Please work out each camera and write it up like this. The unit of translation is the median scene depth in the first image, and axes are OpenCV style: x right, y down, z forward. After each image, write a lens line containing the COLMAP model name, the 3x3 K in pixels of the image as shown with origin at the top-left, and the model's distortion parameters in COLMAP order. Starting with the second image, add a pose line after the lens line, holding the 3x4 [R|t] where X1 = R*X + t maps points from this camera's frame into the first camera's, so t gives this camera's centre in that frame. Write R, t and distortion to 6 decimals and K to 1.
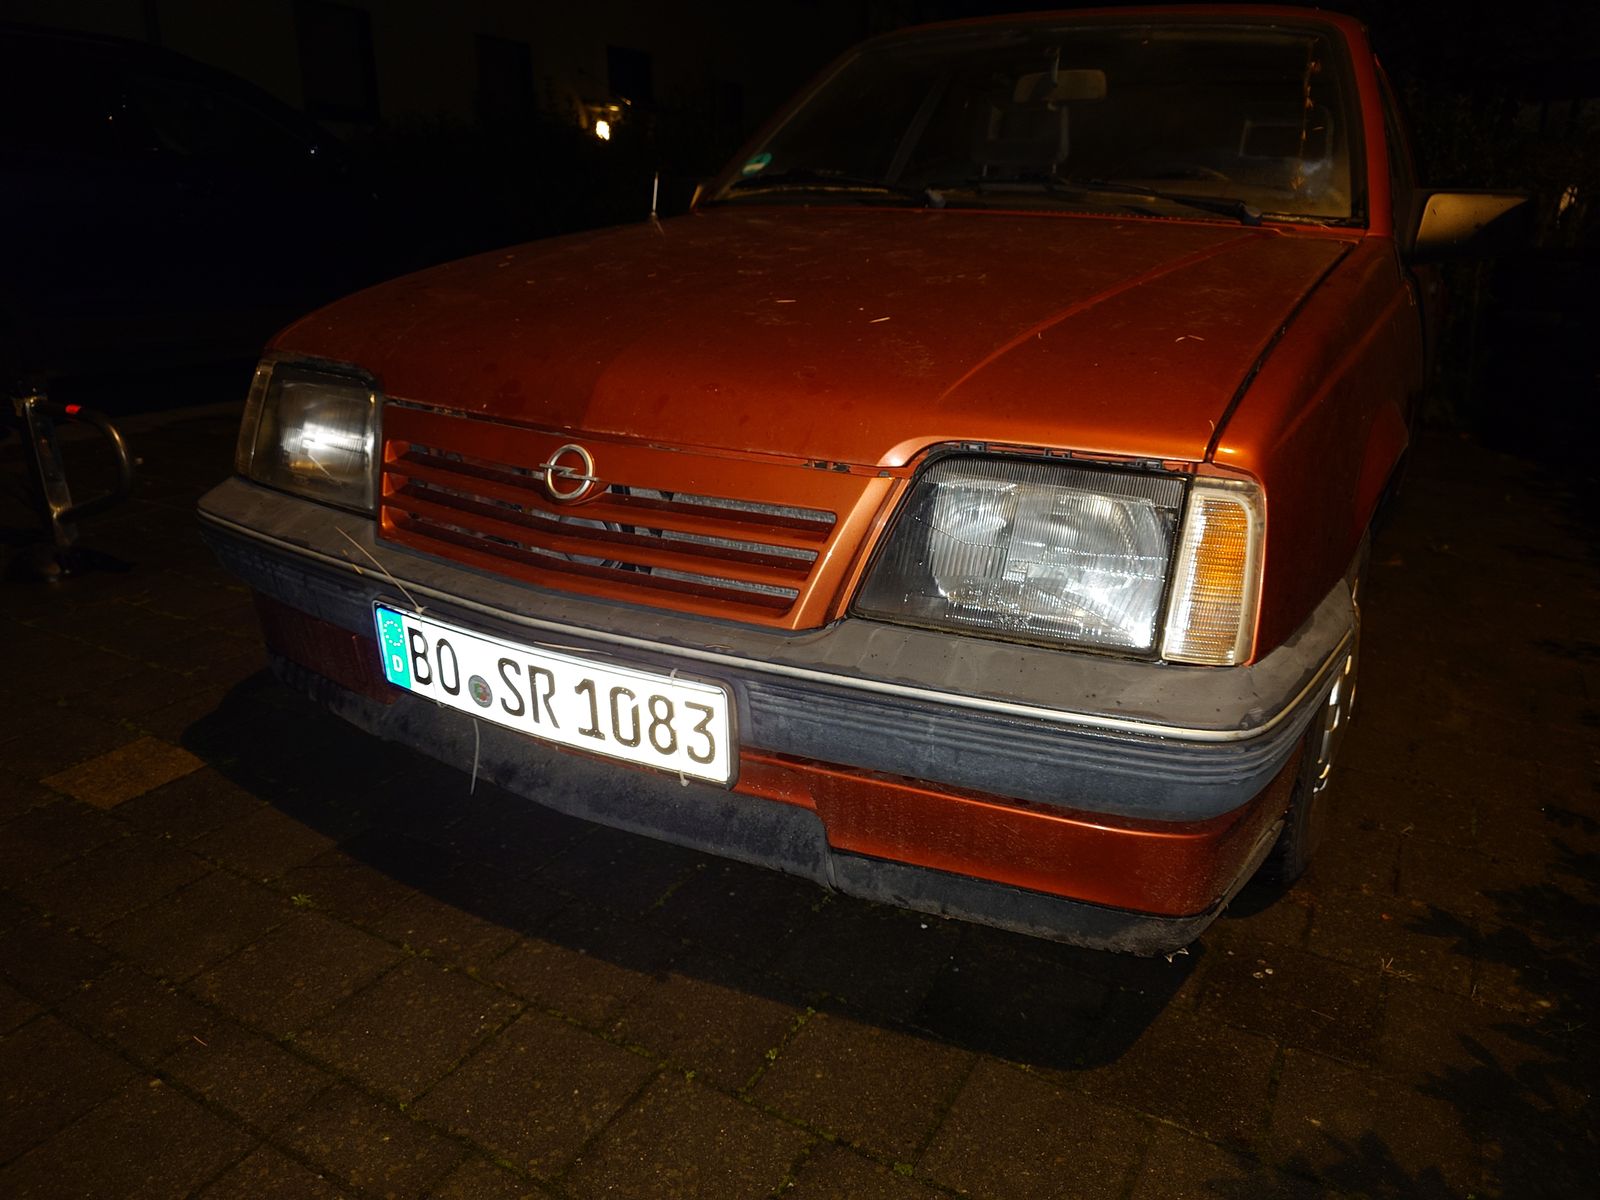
lens RADIAL K [[1129.8, 0, 786.4], [0, 1129.8, 598.1], [0, 0, 1]] dist [-0.007037, -0.000630]
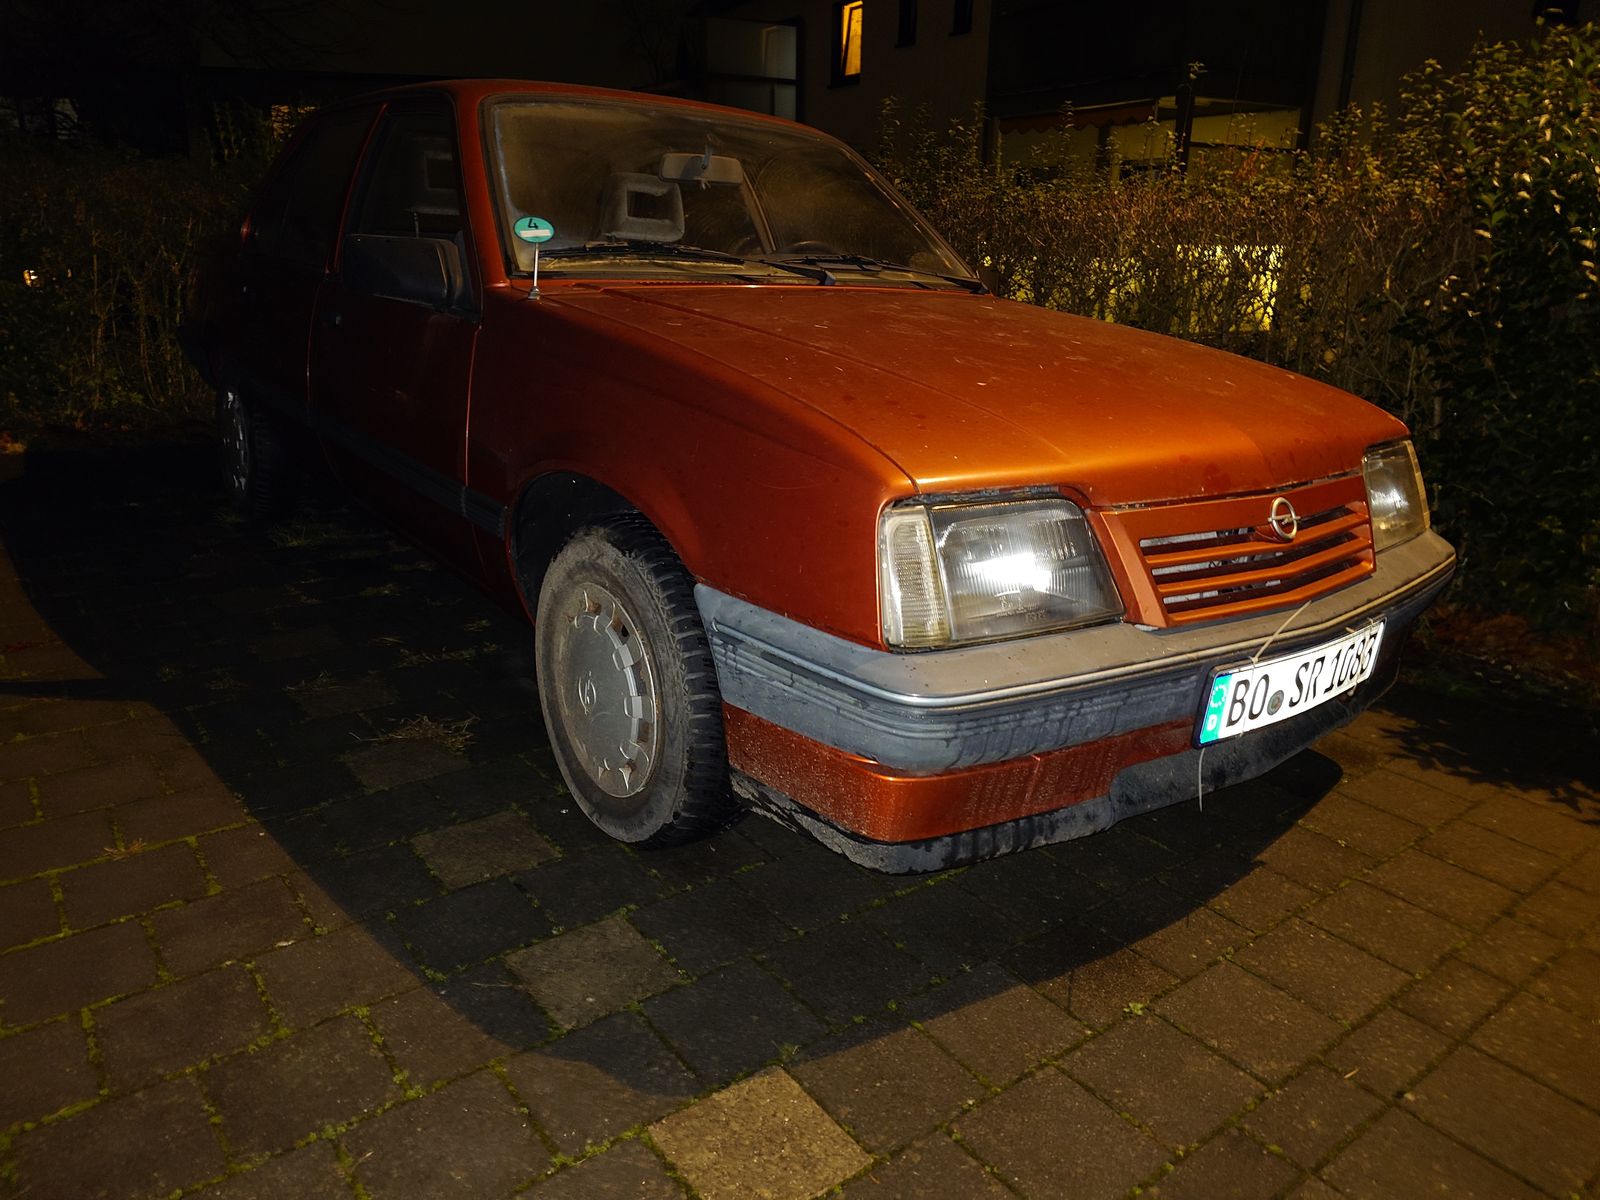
lens RADIAL K [[1129.8, 0, 786.4], [0, 1129.8, 598.1], [0, 0, 1]] dist [-0.007037, -0.000630]
pose [[0.388788, -0.274255, 0.879561, -1.468933], [0.269574, 0.946751, 0.176047, -0.375333], [-0.881007, 0.168662, 0.442017, 0.842381]]
